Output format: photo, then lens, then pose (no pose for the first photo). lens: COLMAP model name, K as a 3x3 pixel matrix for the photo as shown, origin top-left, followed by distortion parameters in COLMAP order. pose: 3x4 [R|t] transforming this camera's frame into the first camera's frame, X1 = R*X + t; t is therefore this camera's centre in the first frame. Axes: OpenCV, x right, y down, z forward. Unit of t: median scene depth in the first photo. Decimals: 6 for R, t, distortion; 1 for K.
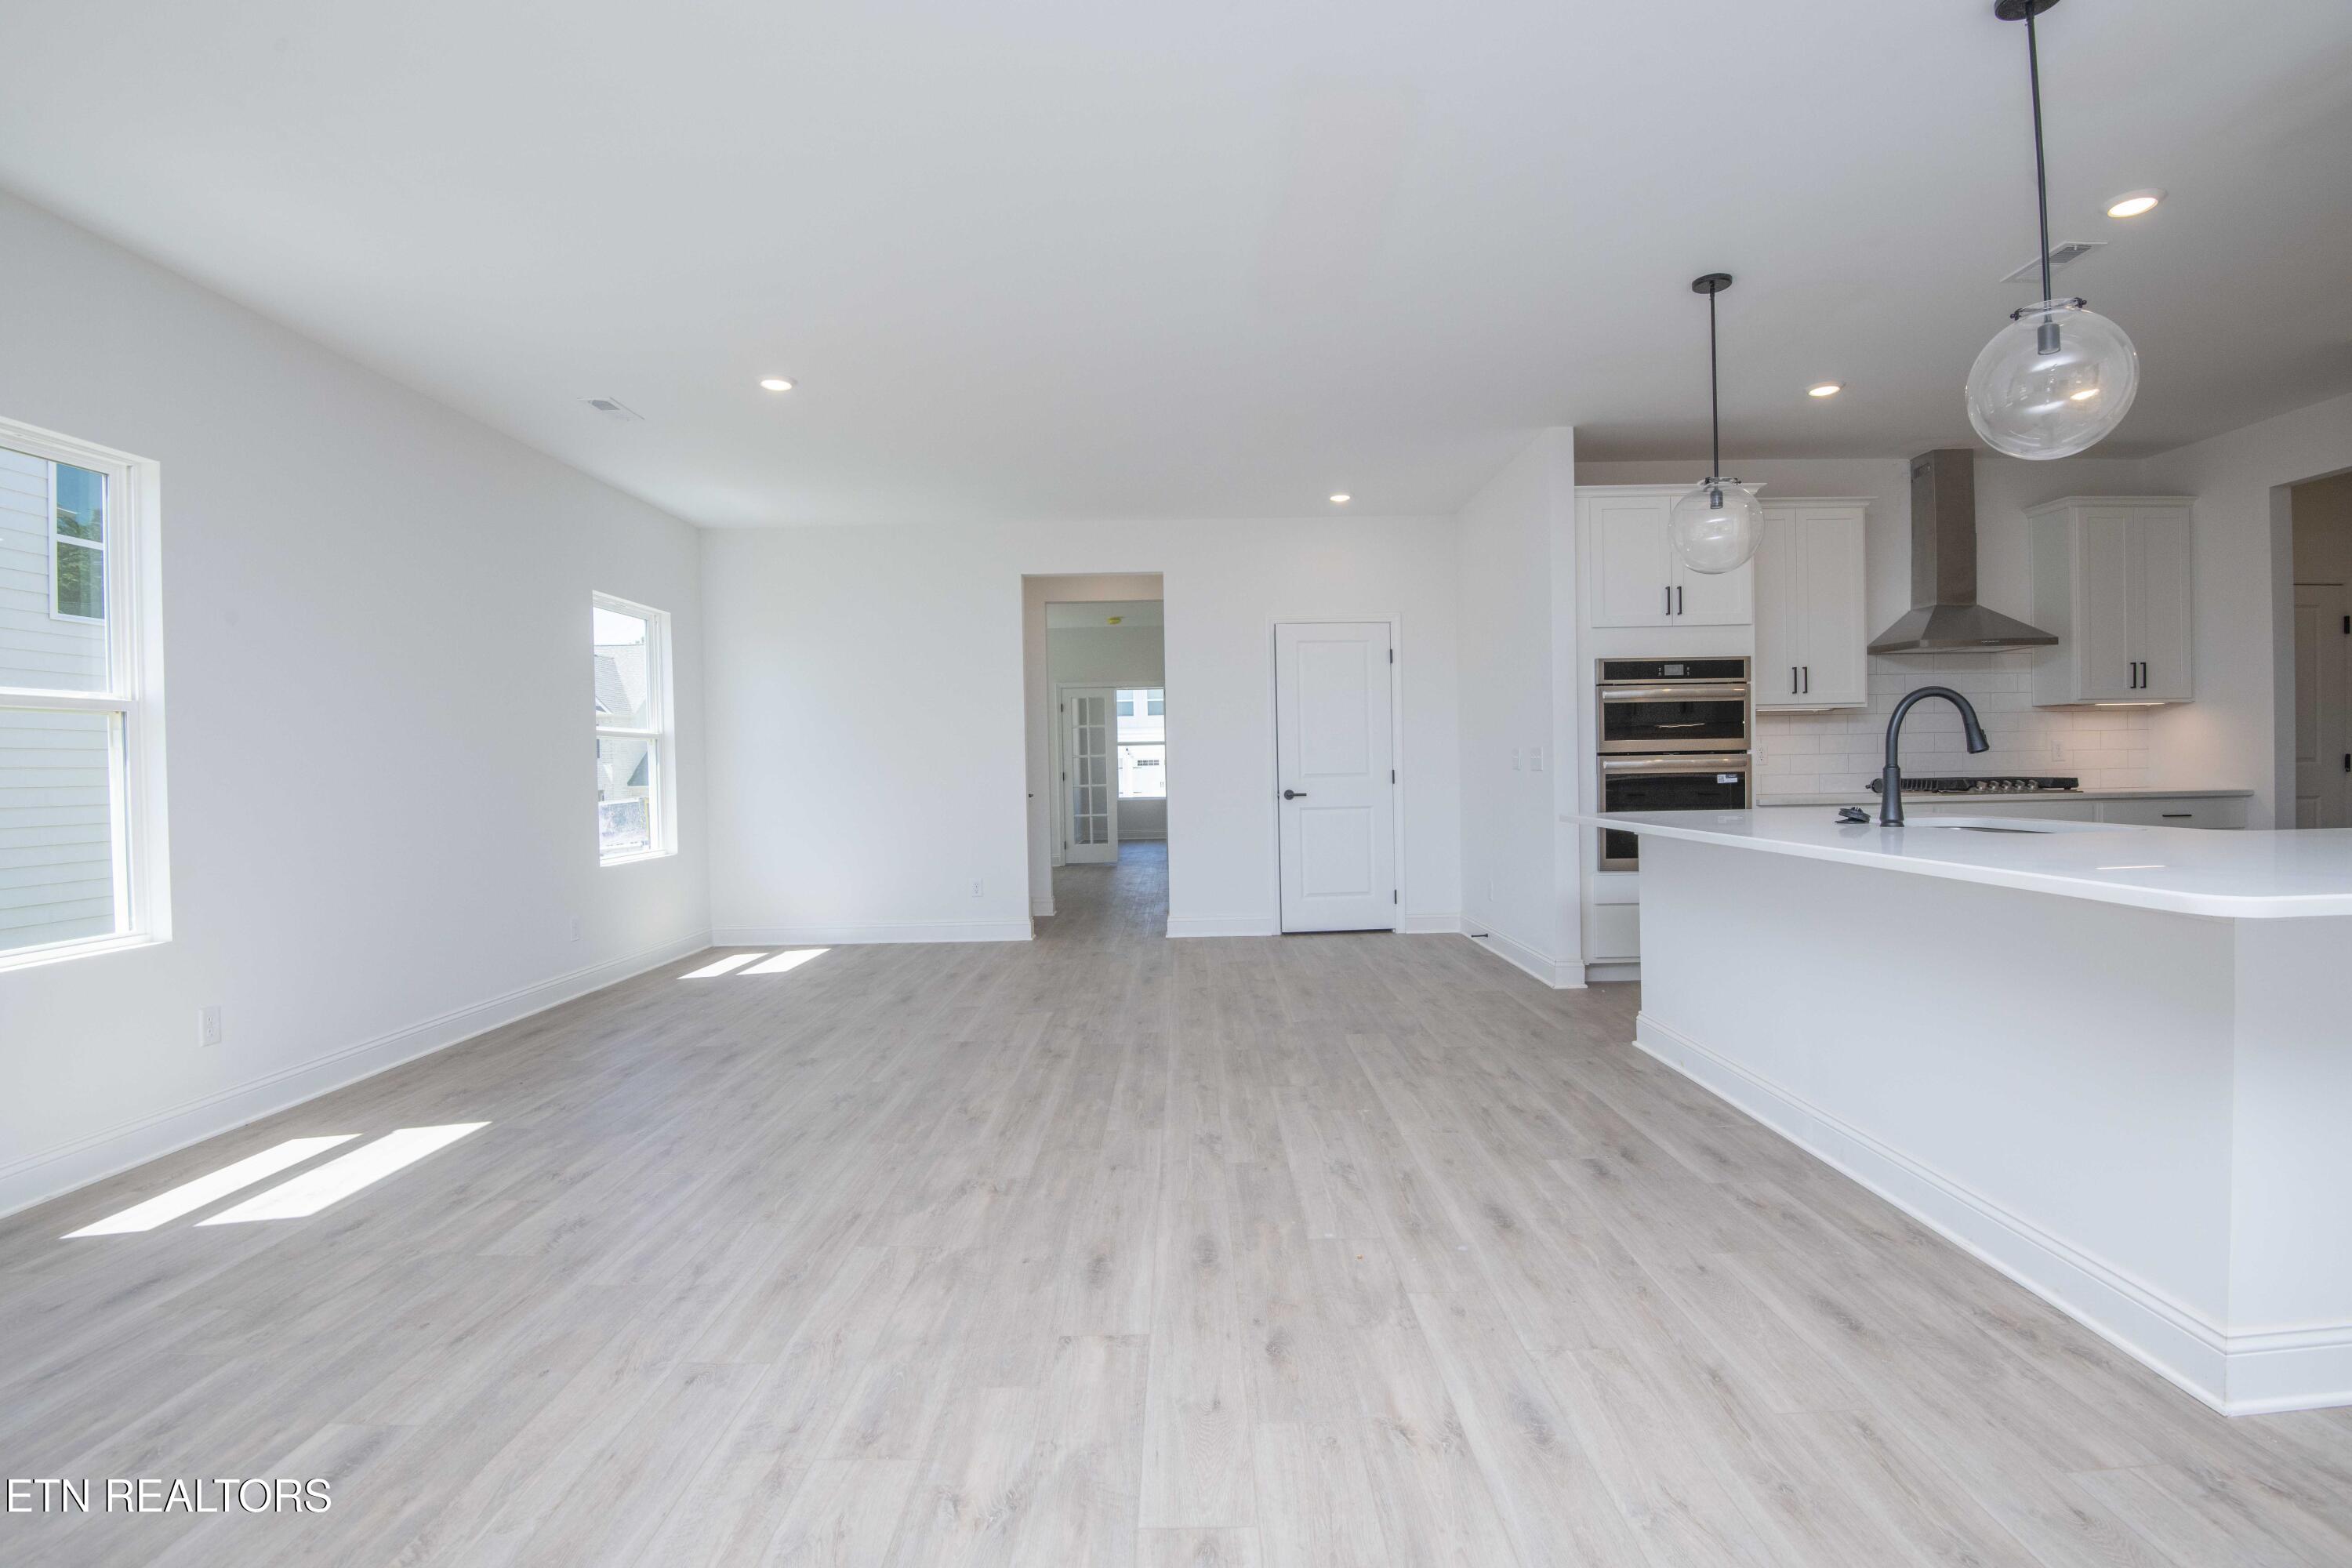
lens RADIAL K [[1088.0, 0, 1186.1], [0, 1088.0, 781.4], [0, 0, 1]] dist [-0.000271, -0.028210]
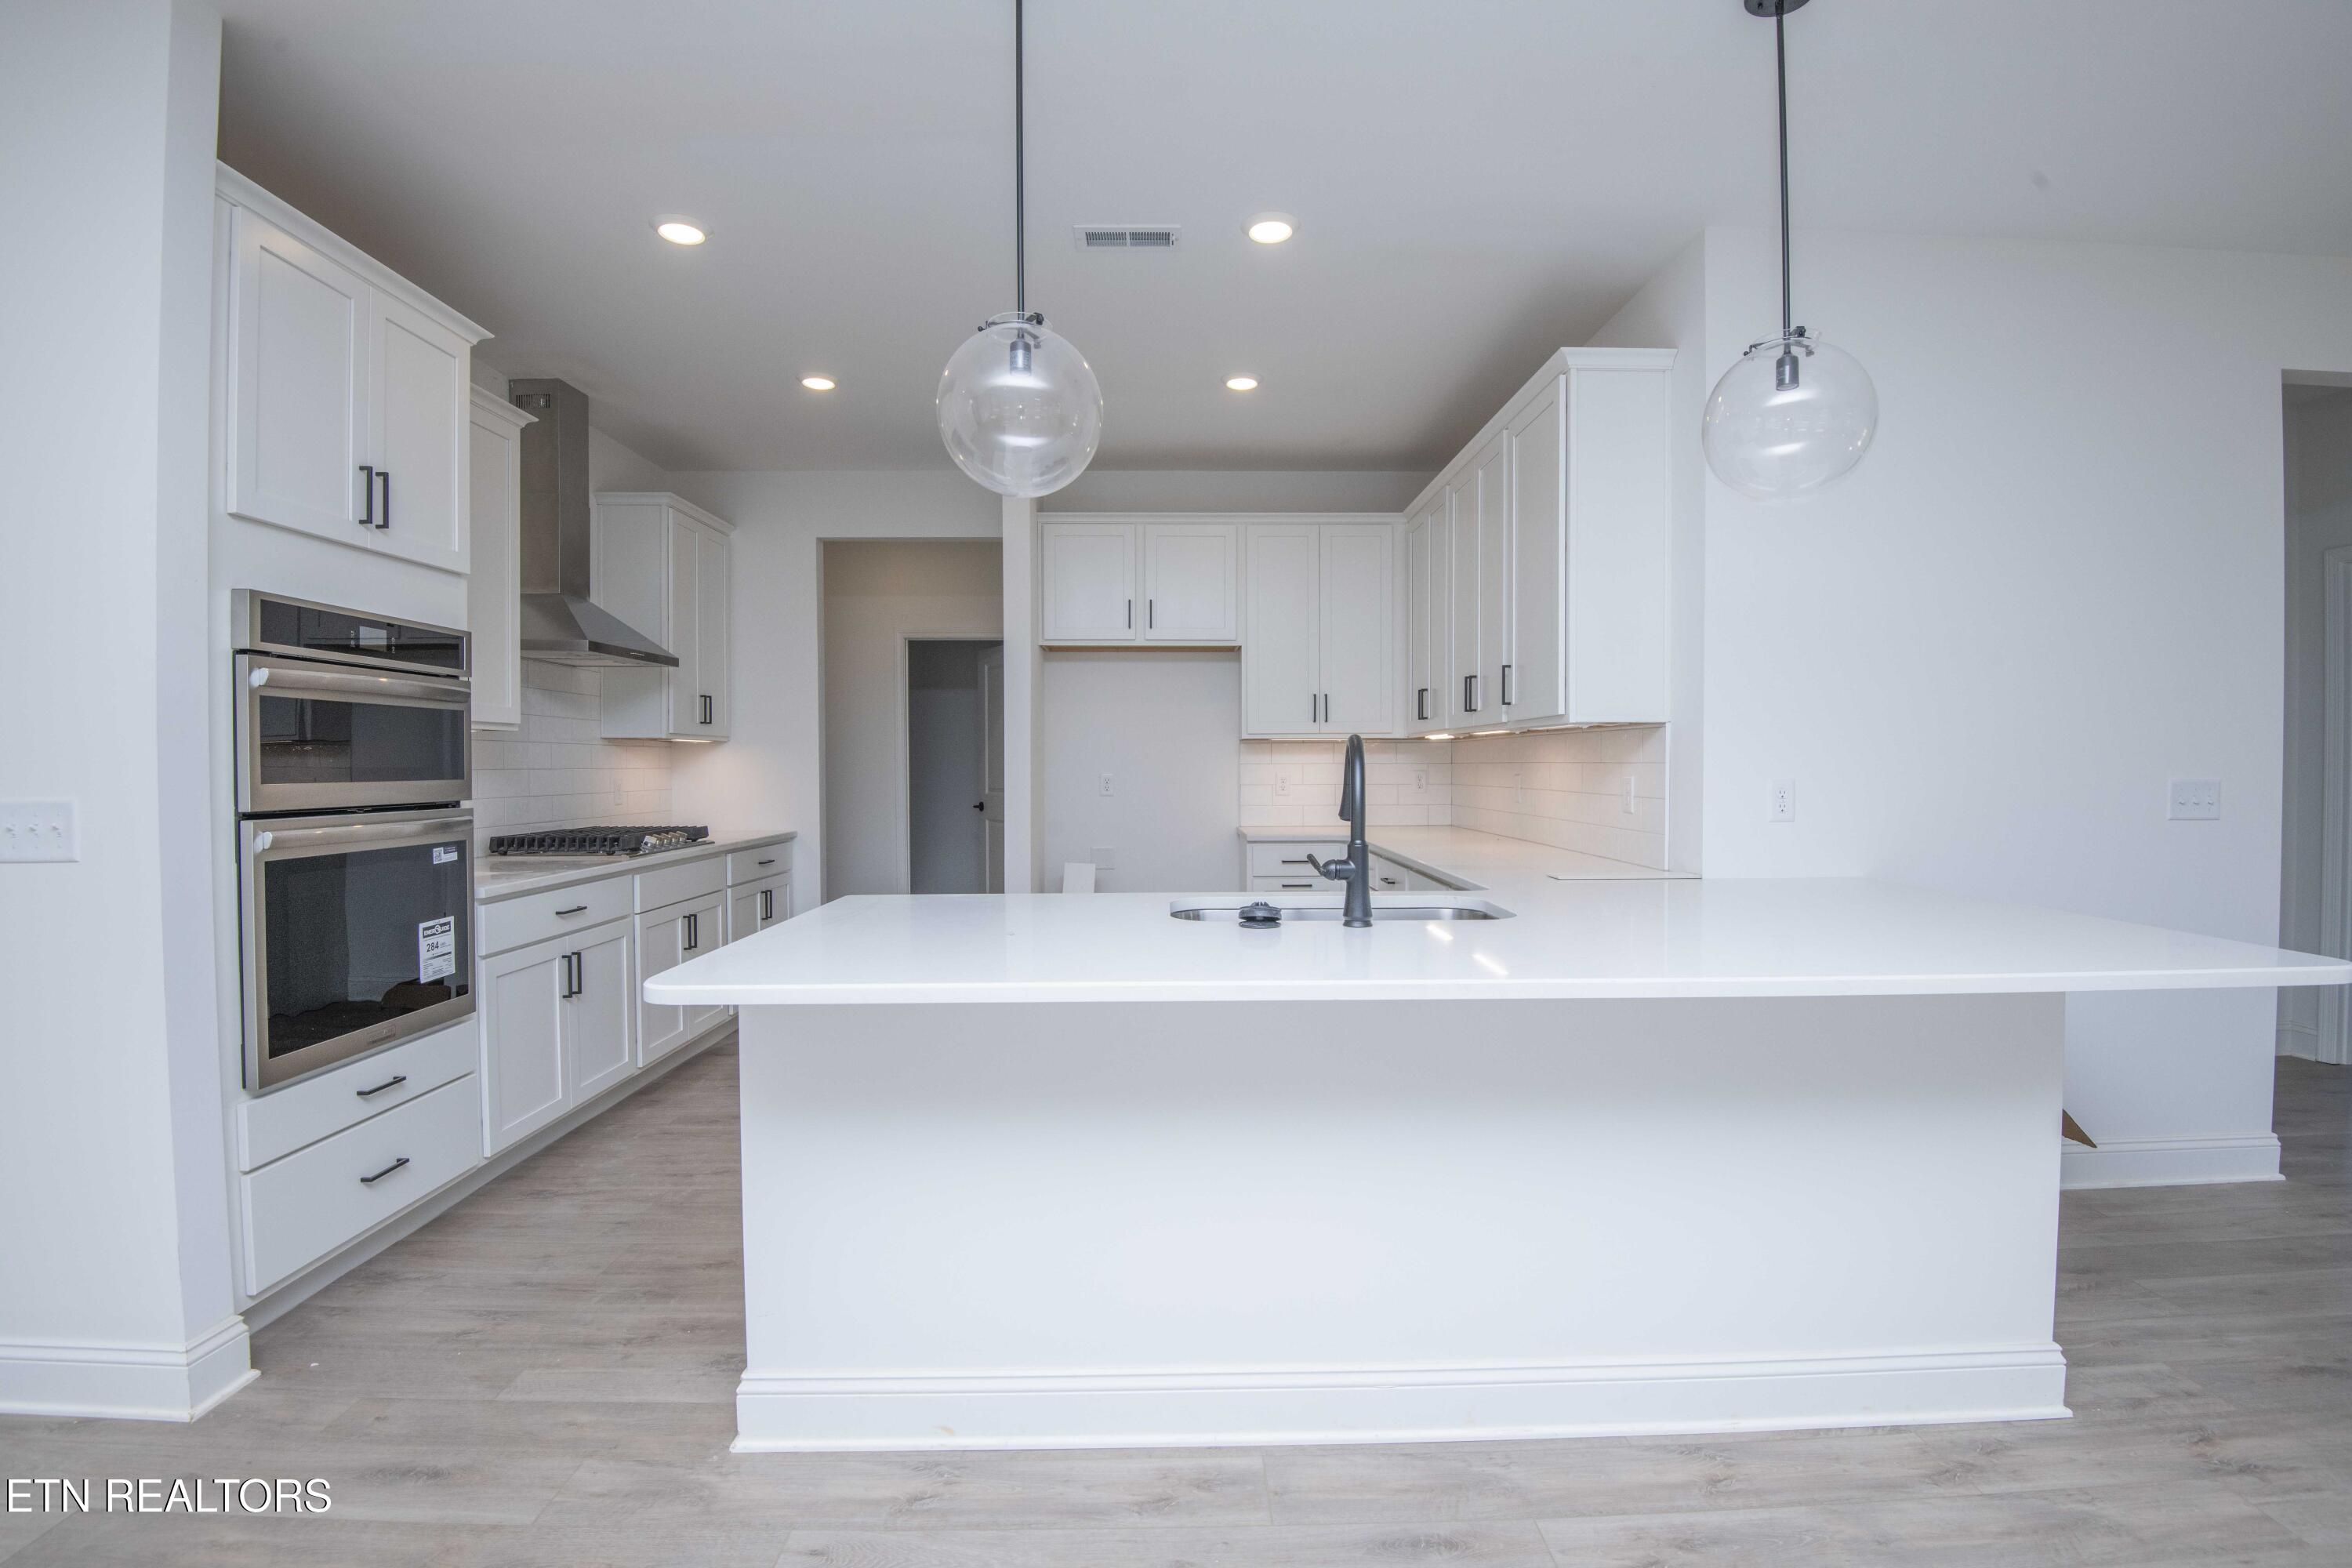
lens RADIAL K [[1081.5, 0, 1185.9], [0, 1081.5, 788.3], [0, 0, 1]] dist [-0.010755, -0.021764]
pose [[-0.023188, -0.003865, 0.999724, -0.040117], [0.015698, 0.999868, 0.004229, -0.033676], [-0.999608, 0.015792, -0.023124, 0.683229]]
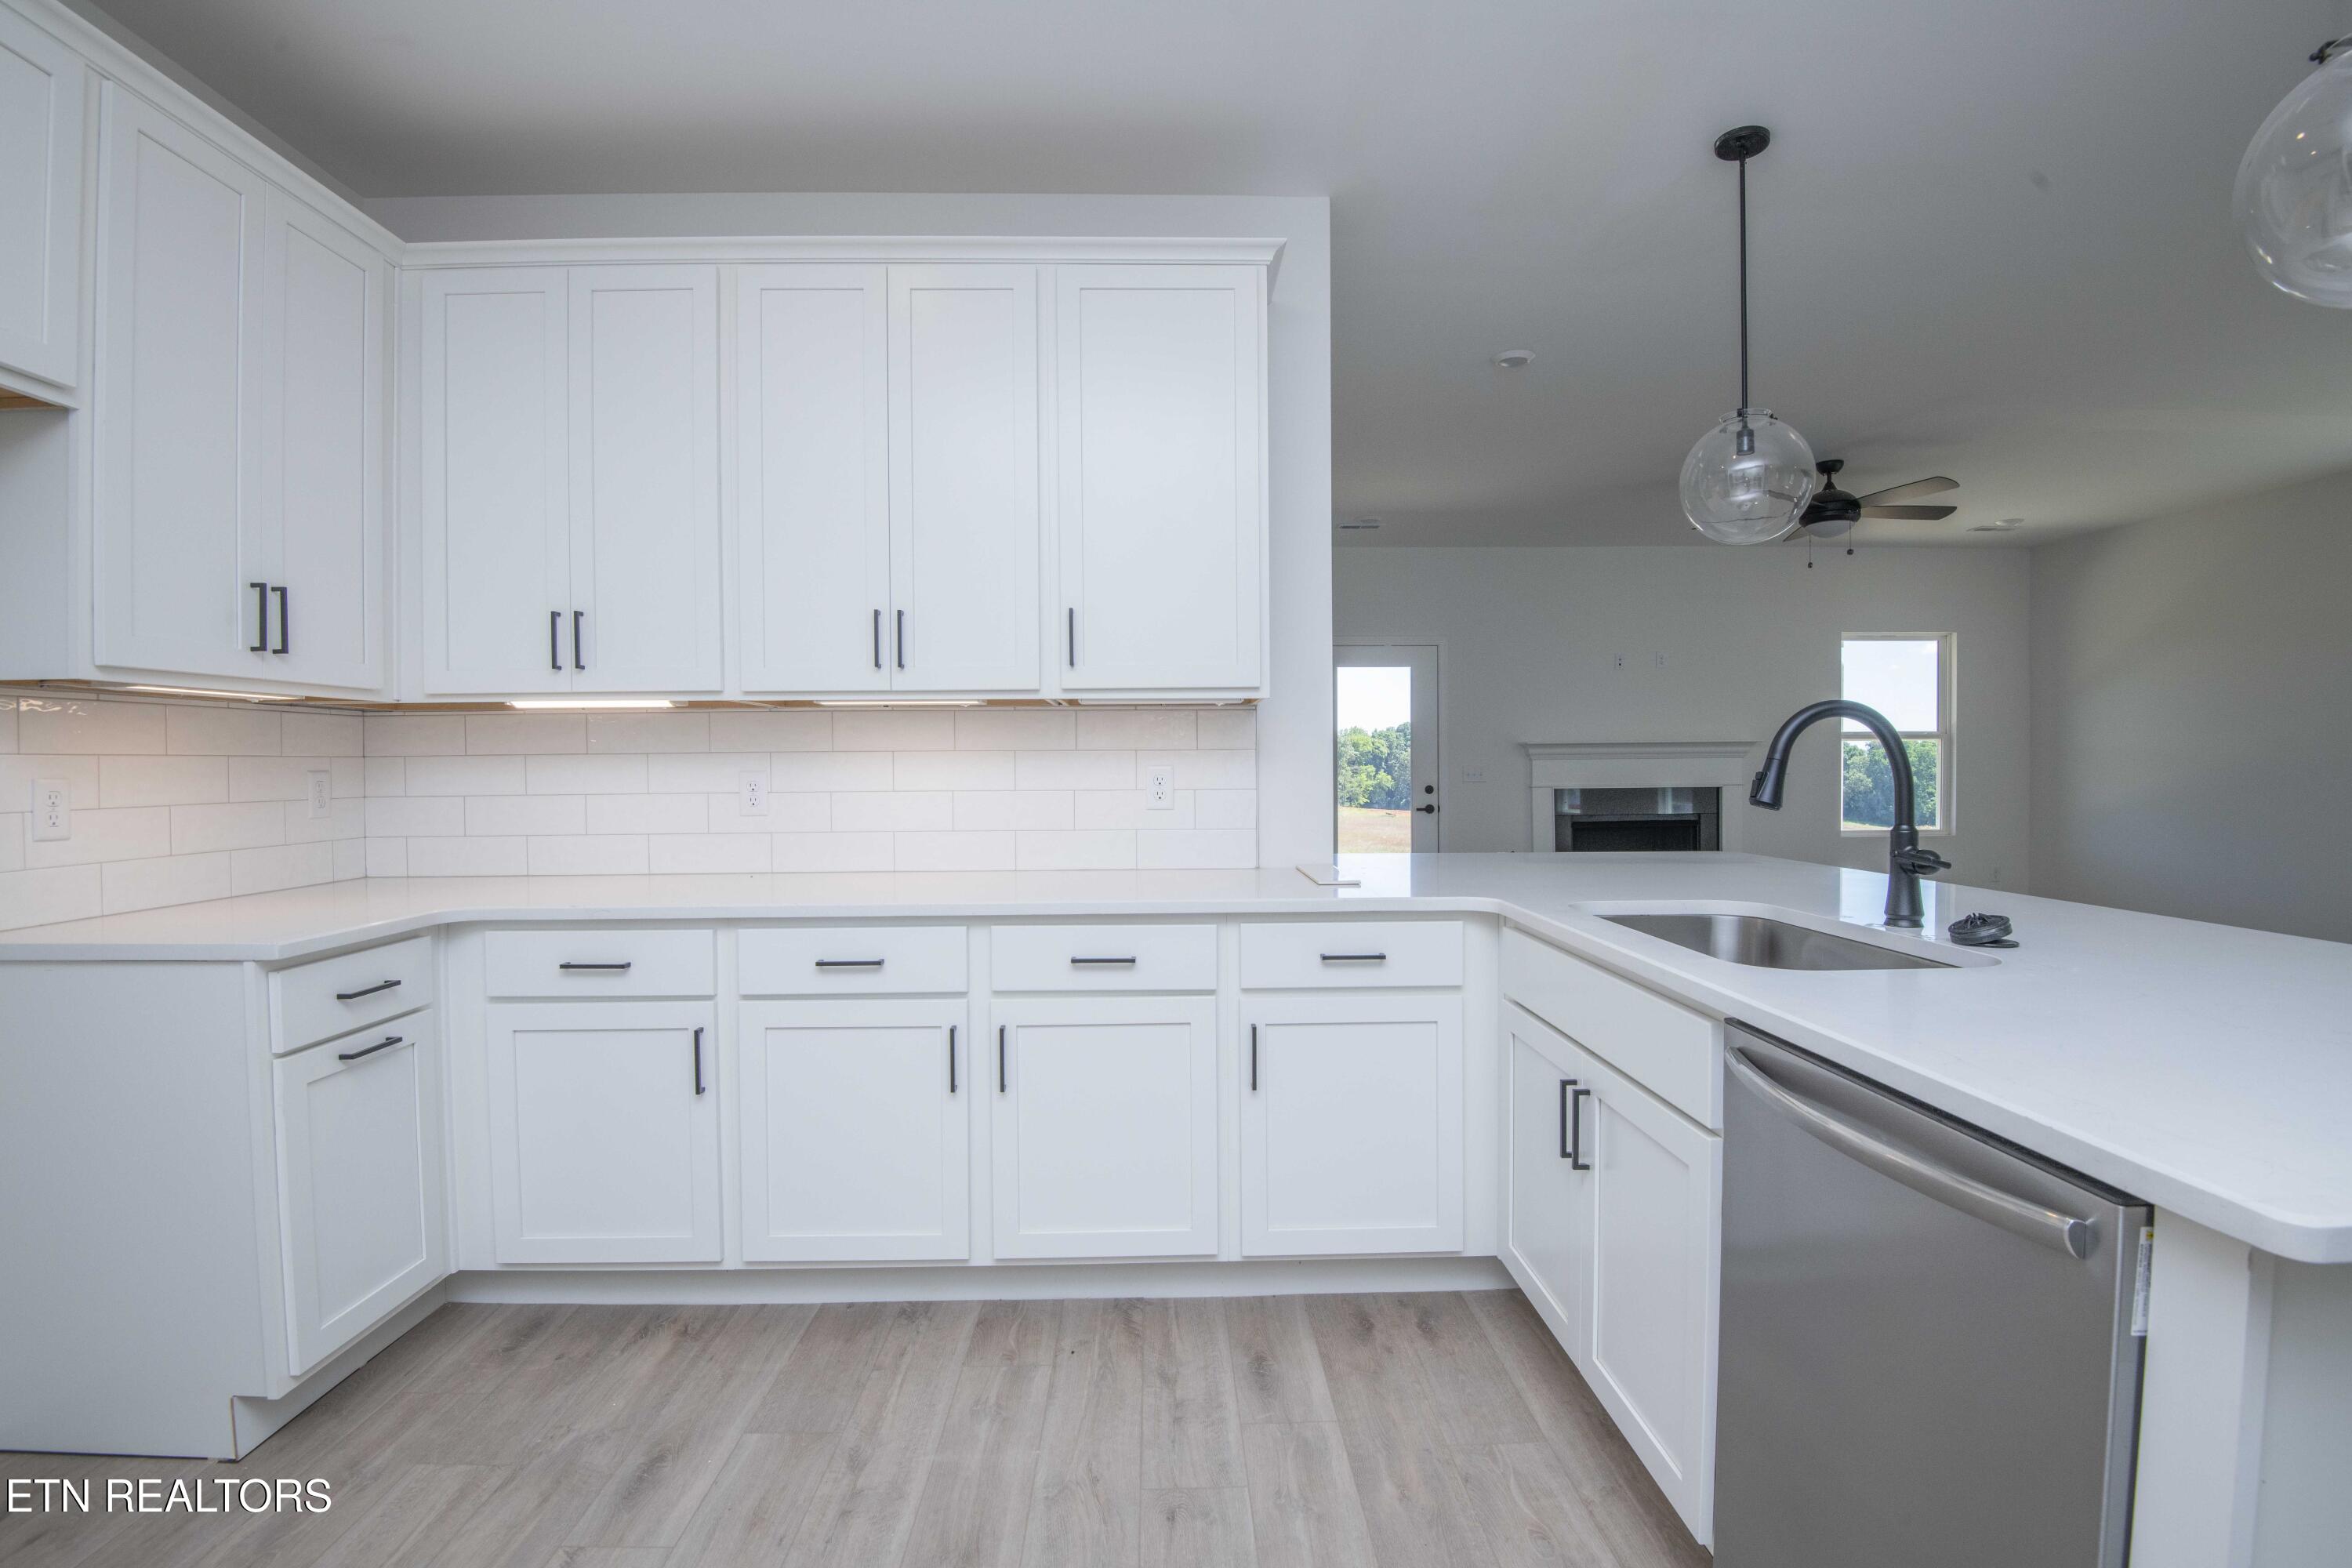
lens RADIAL K [[1081.5, 0, 1185.9], [0, 1081.5, 788.3], [0, 0, 1]] dist [-0.010755, -0.021764]
pose [[-0.999309, 0.028550, -0.023788, 0.649531], [0.027707, 0.999002, 0.035032, -0.041868], [0.024764, 0.034349, -0.999103, 0.965312]]
